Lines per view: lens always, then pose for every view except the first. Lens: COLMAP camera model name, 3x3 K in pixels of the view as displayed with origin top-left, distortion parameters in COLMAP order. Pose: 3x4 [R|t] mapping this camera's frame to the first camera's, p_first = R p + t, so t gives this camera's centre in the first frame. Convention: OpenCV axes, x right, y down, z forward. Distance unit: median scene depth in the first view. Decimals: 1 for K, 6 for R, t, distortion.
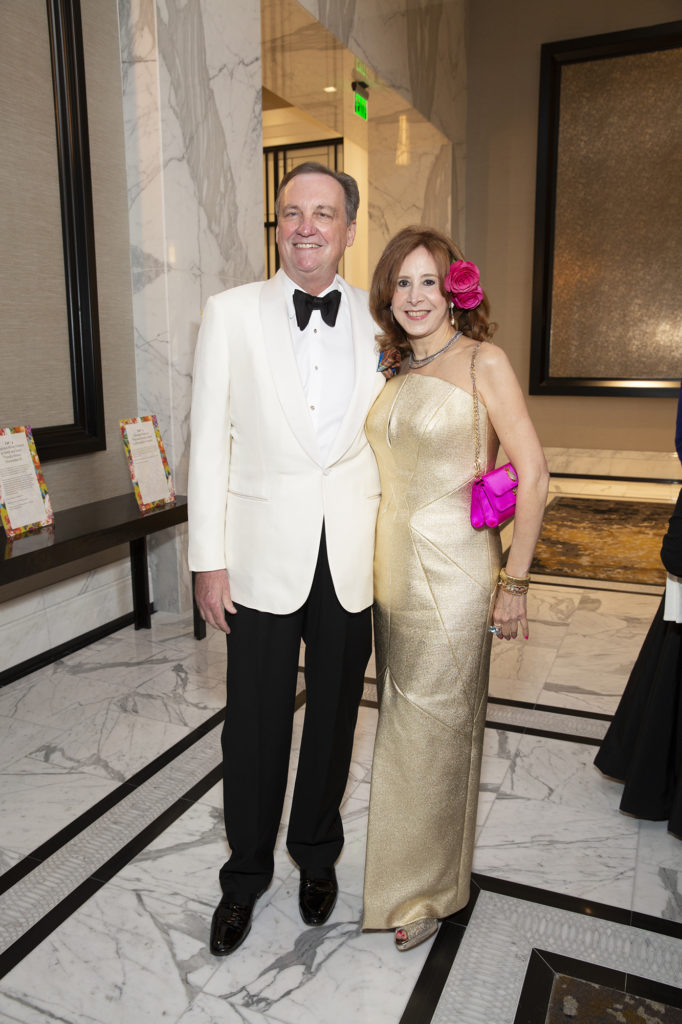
lens RADIAL K [[810.7, 0, 341.0], [0, 810.7, 512.0], [0, 0, 1]] dist [-0.005668, -0.000169]
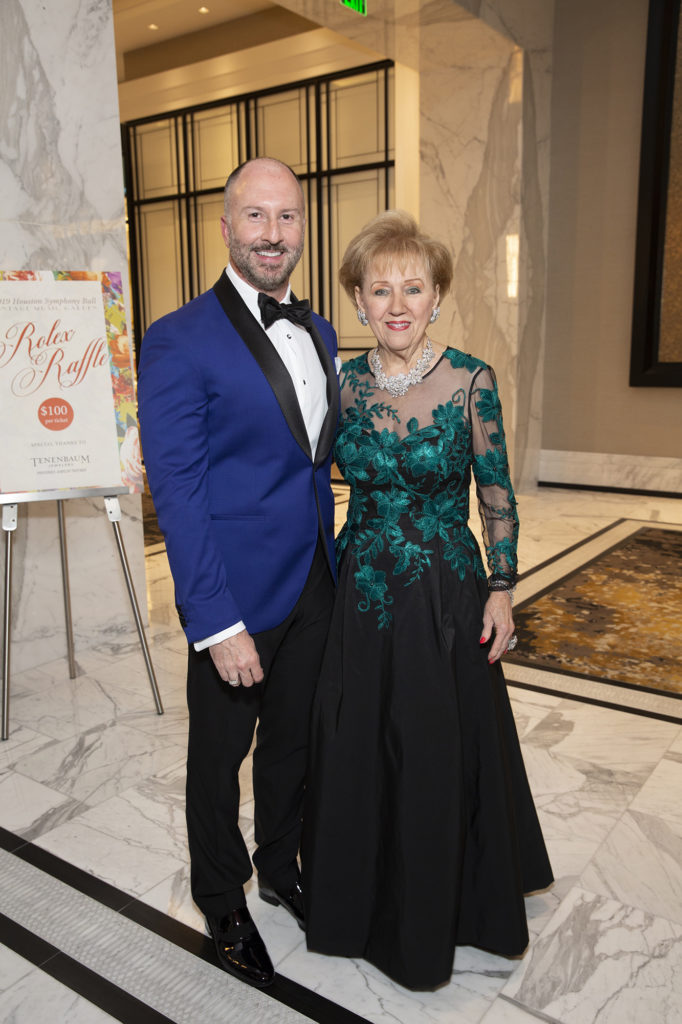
lens RADIAL K [[863.7, 0, 341.0], [0, 863.7, 512.0], [0, 0, 1]] dist [0.012807, 0.022911]
pose [[0.976837, 0.032851, -0.211448, 0.168633], [-0.031476, 0.999456, 0.009865, -0.032682], [0.211657, -0.002981, 0.977340, 0.190075]]
